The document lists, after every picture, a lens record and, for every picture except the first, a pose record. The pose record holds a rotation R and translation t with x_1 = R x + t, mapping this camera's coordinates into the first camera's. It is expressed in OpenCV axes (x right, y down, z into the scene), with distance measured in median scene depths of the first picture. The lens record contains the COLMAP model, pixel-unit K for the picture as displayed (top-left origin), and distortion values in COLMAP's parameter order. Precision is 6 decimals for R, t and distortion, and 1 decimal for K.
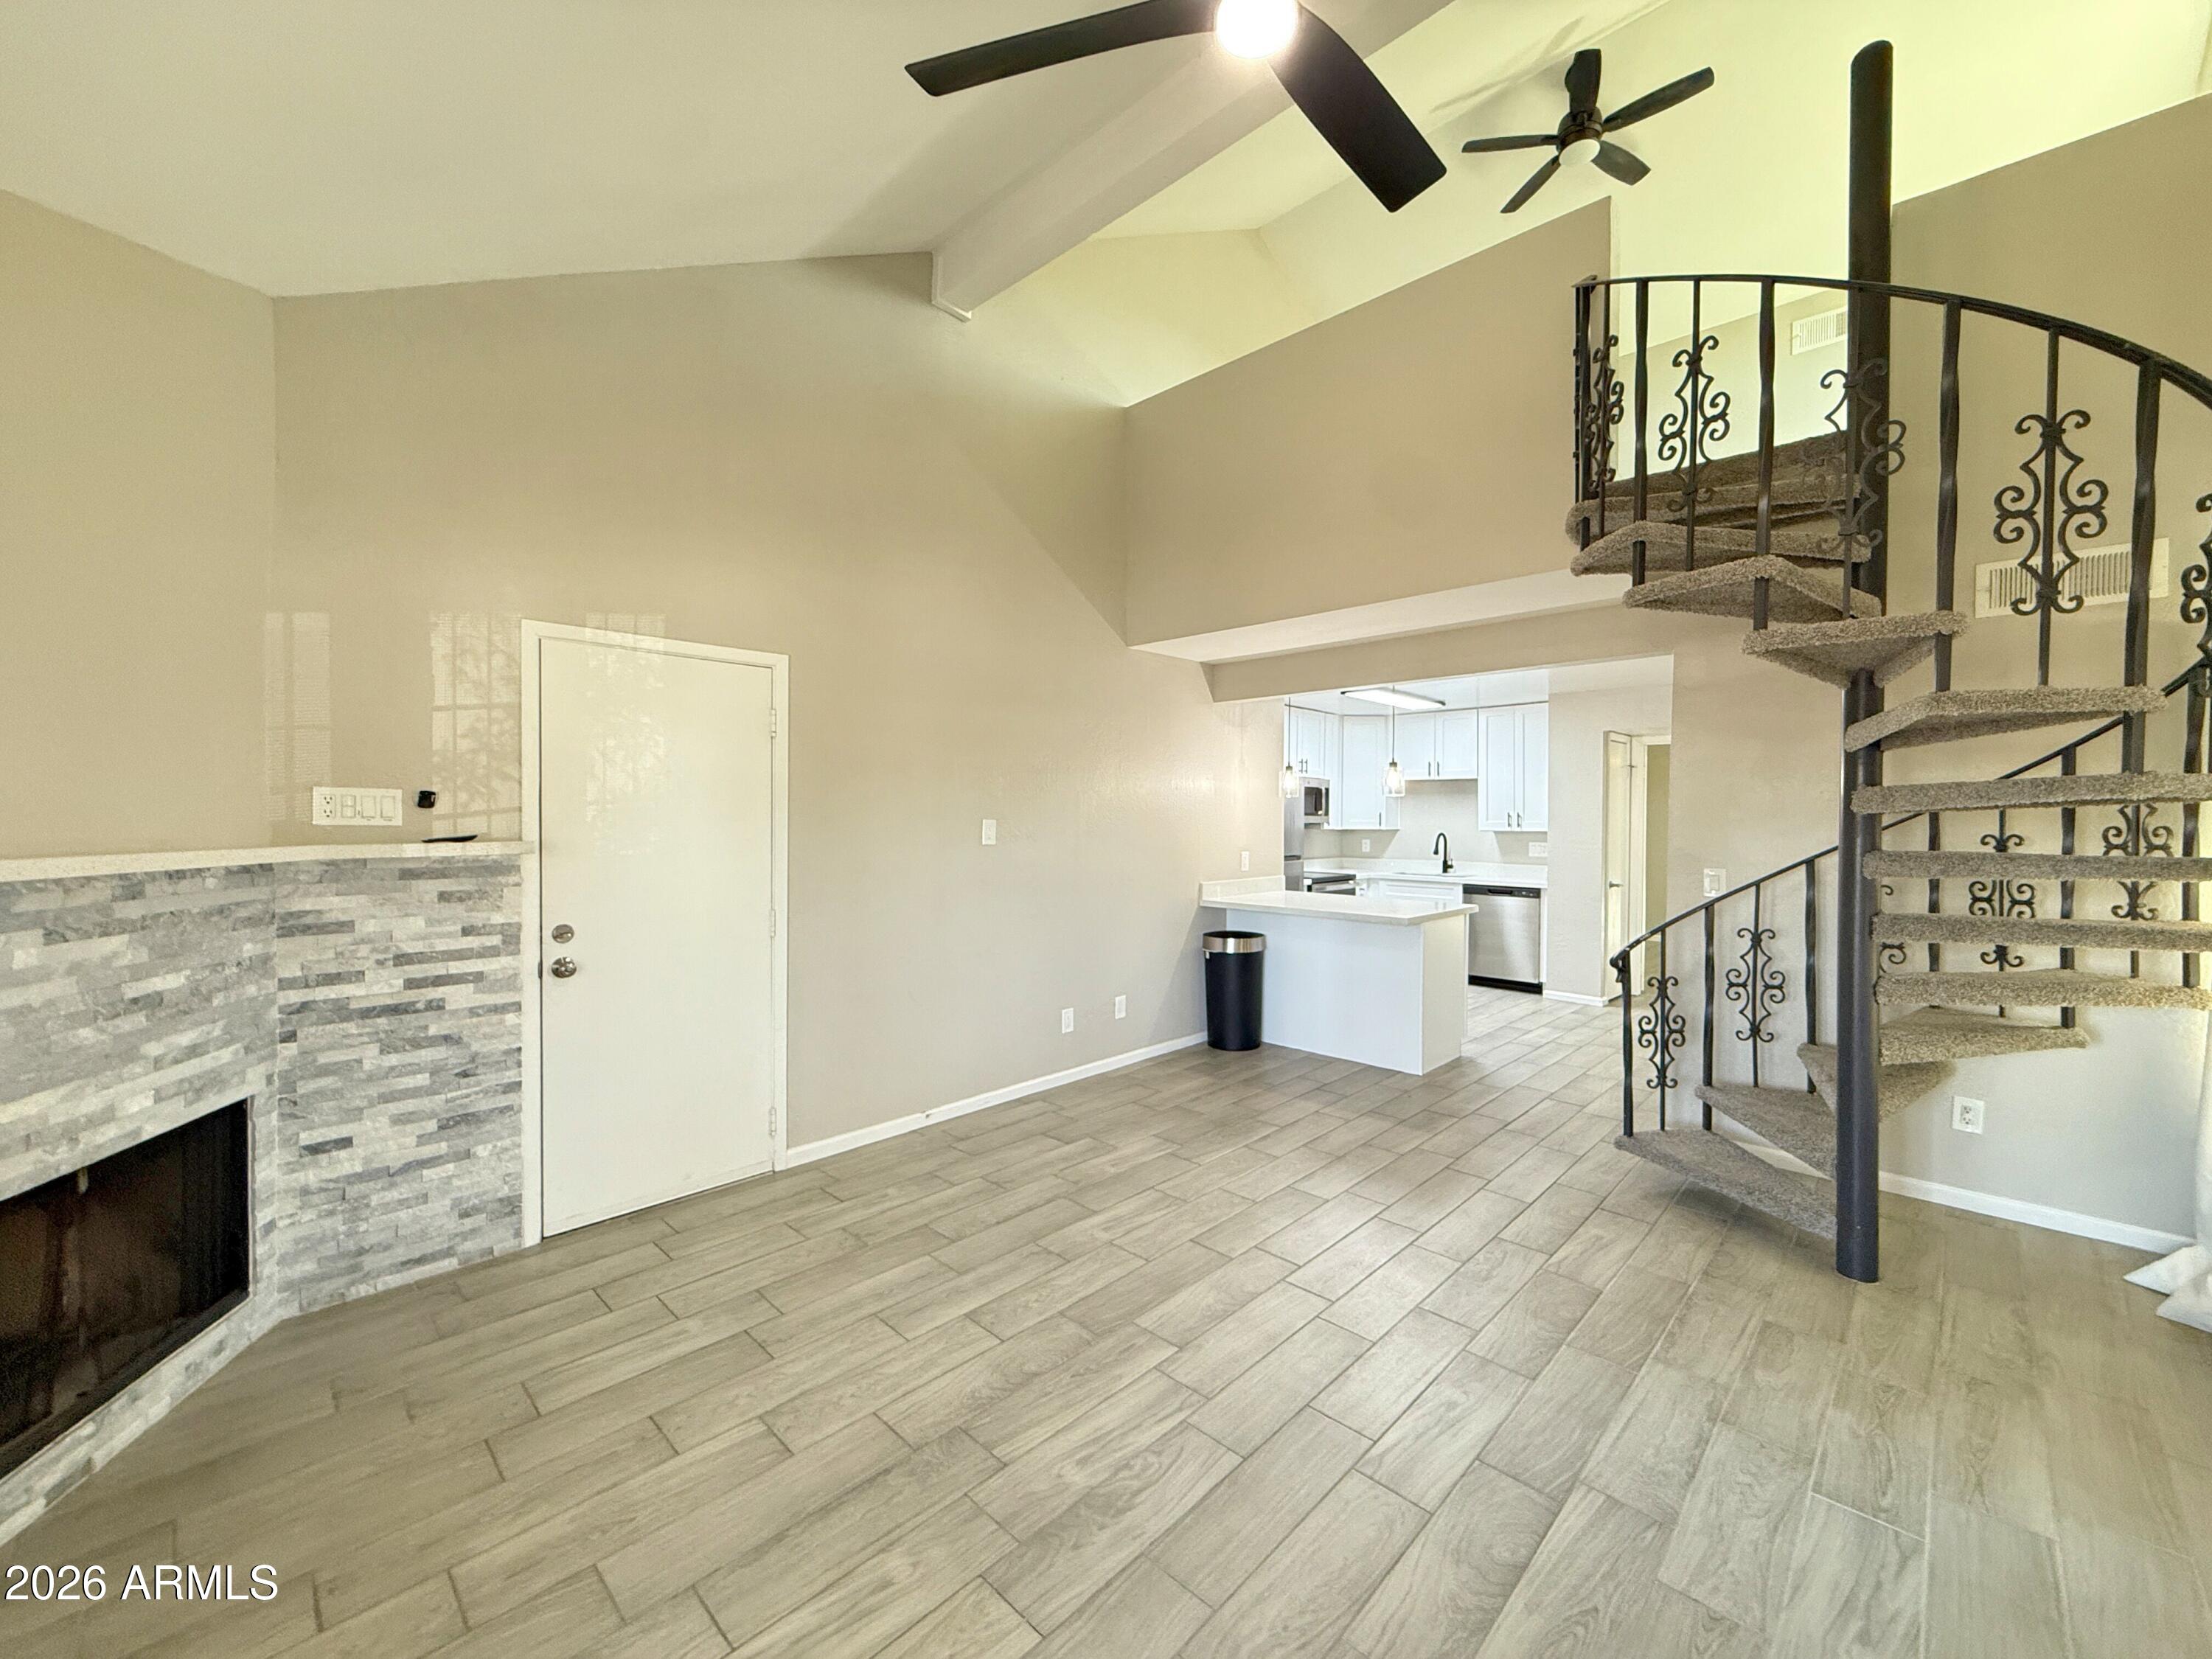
lens RADIAL K [[885.0, 0, 1099.1], [0, 885.0, 829.4], [0, 0, 1]] dist [0.000974, 0.000046]
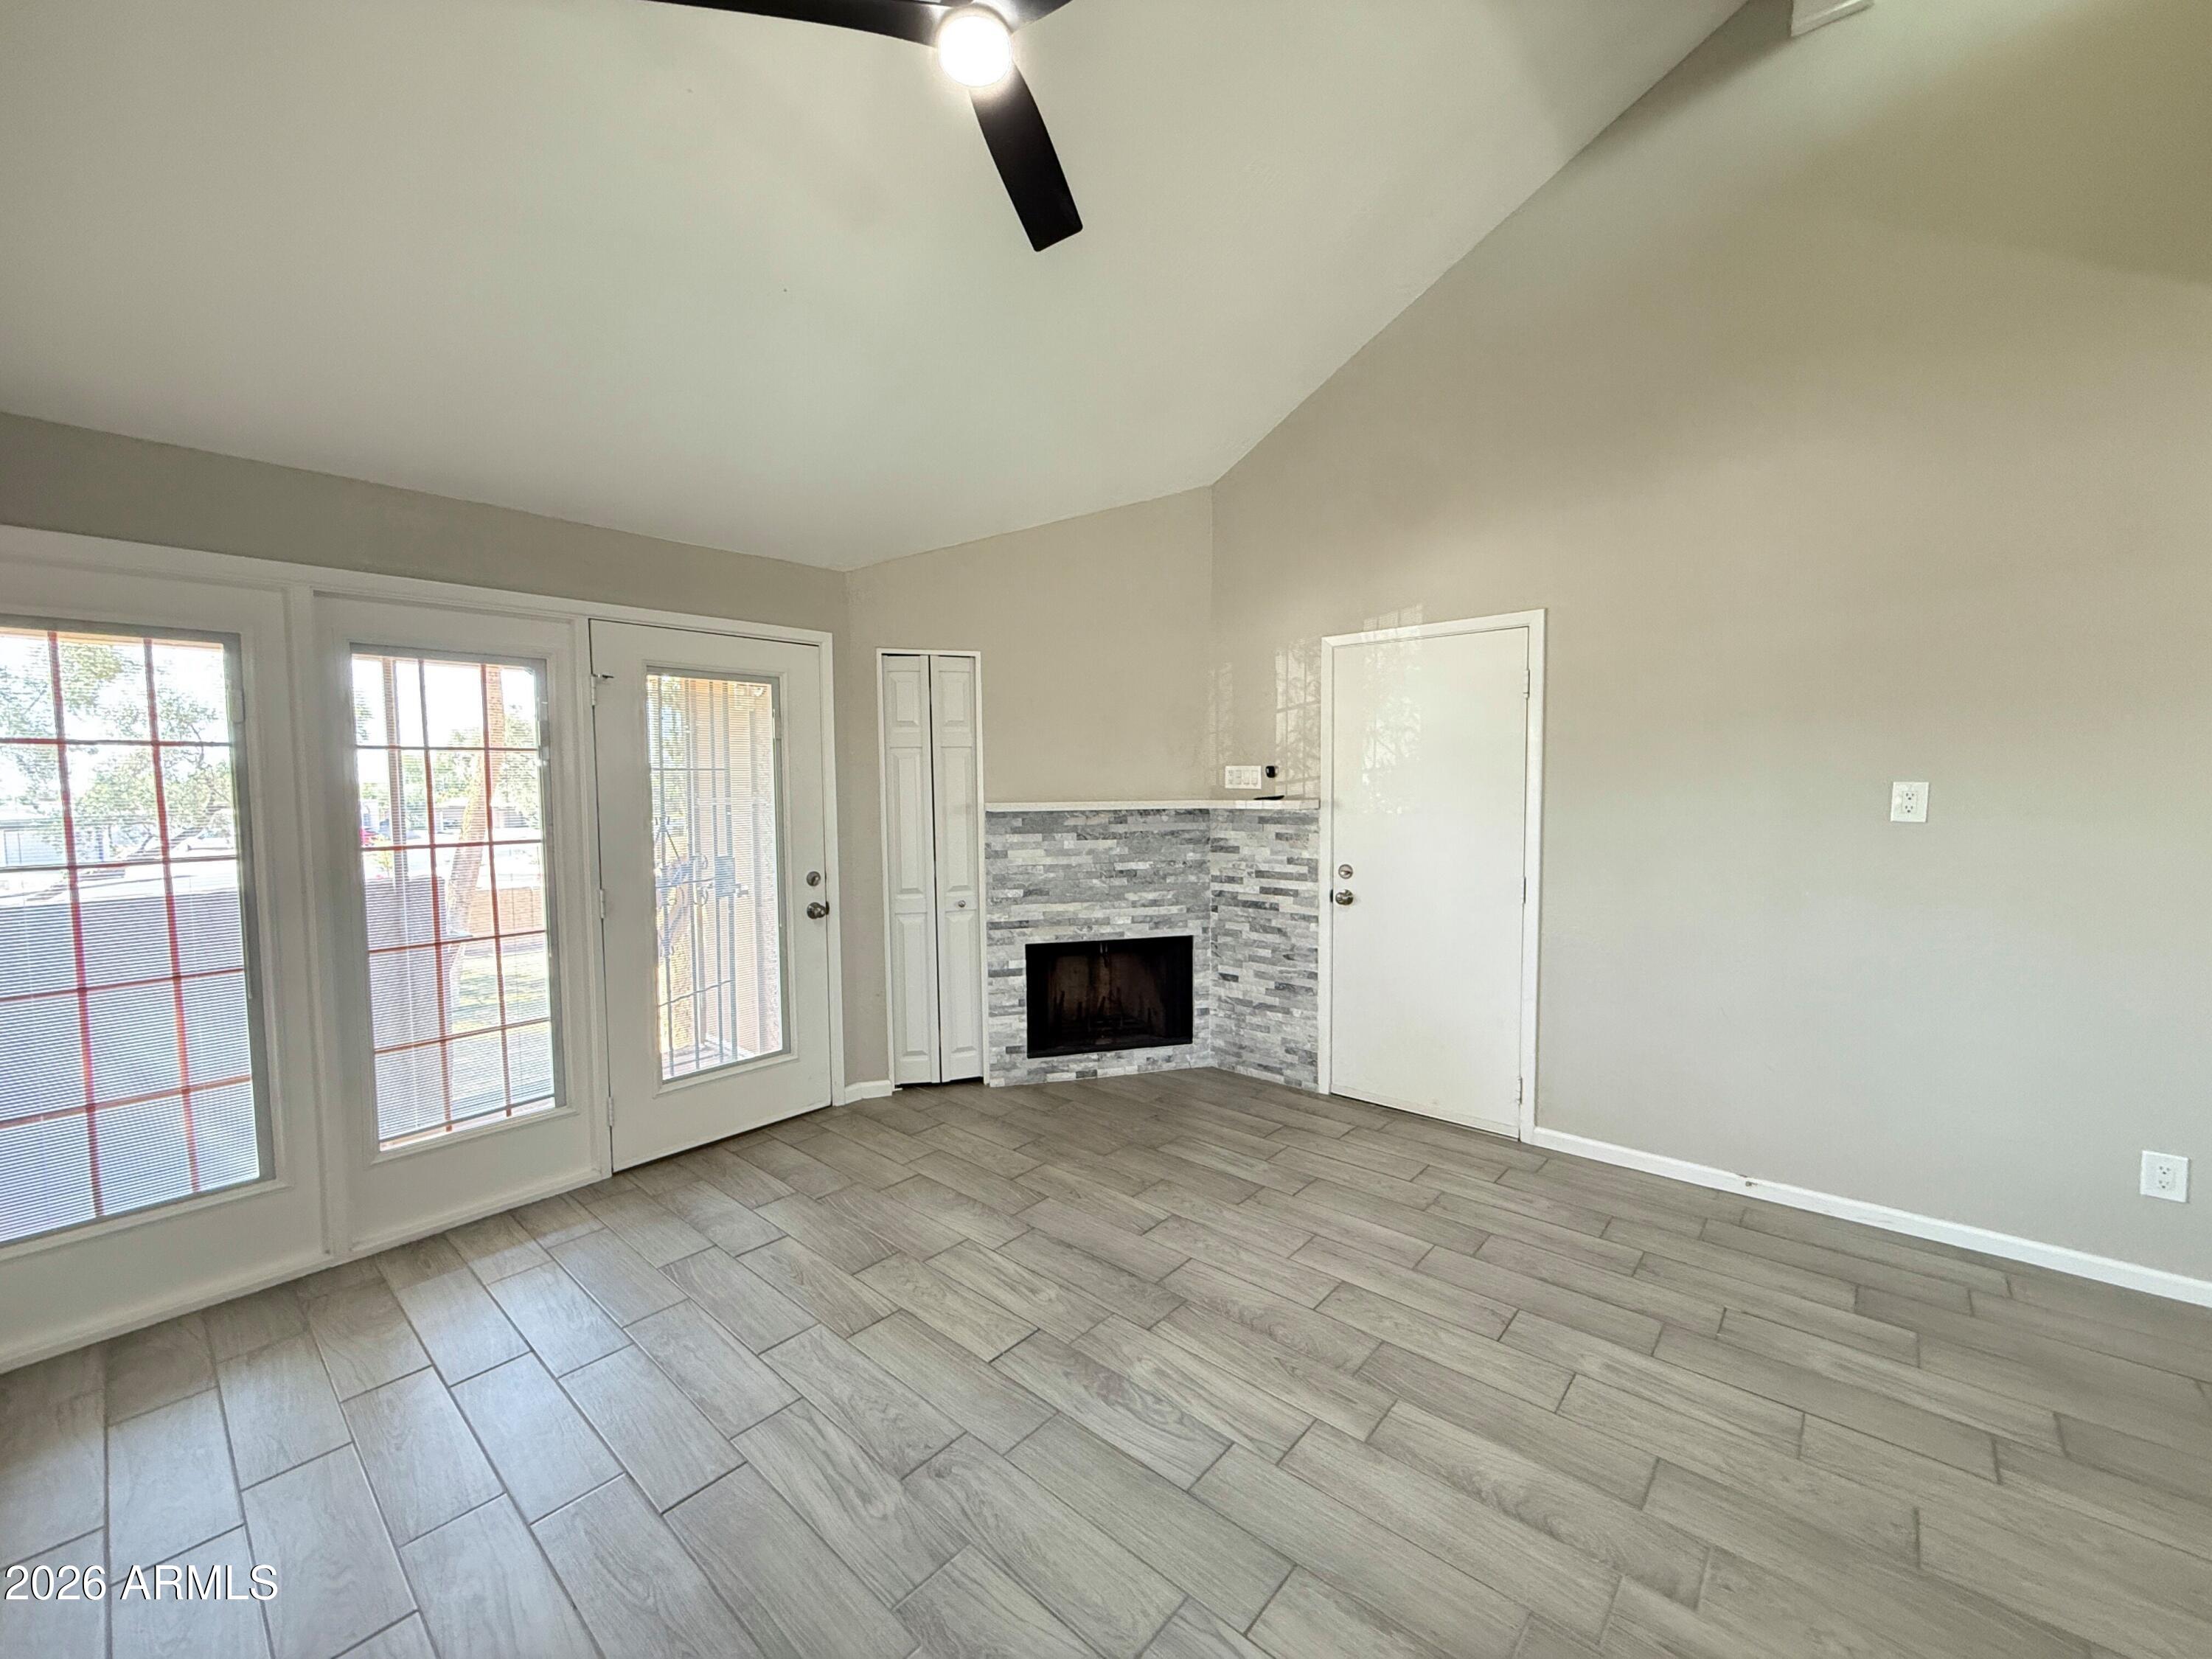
lens RADIAL K [[885.0, 0, 1099.1], [0, 885.0, 829.4], [0, 0, 1]] dist [0.000974, 0.000046]
pose [[0.049456, 0.050602, -0.997494, 0.774639], [-0.004843, 0.998716, 0.050424, -0.010258], [0.998765, 0.002337, 0.049638, 0.646855]]
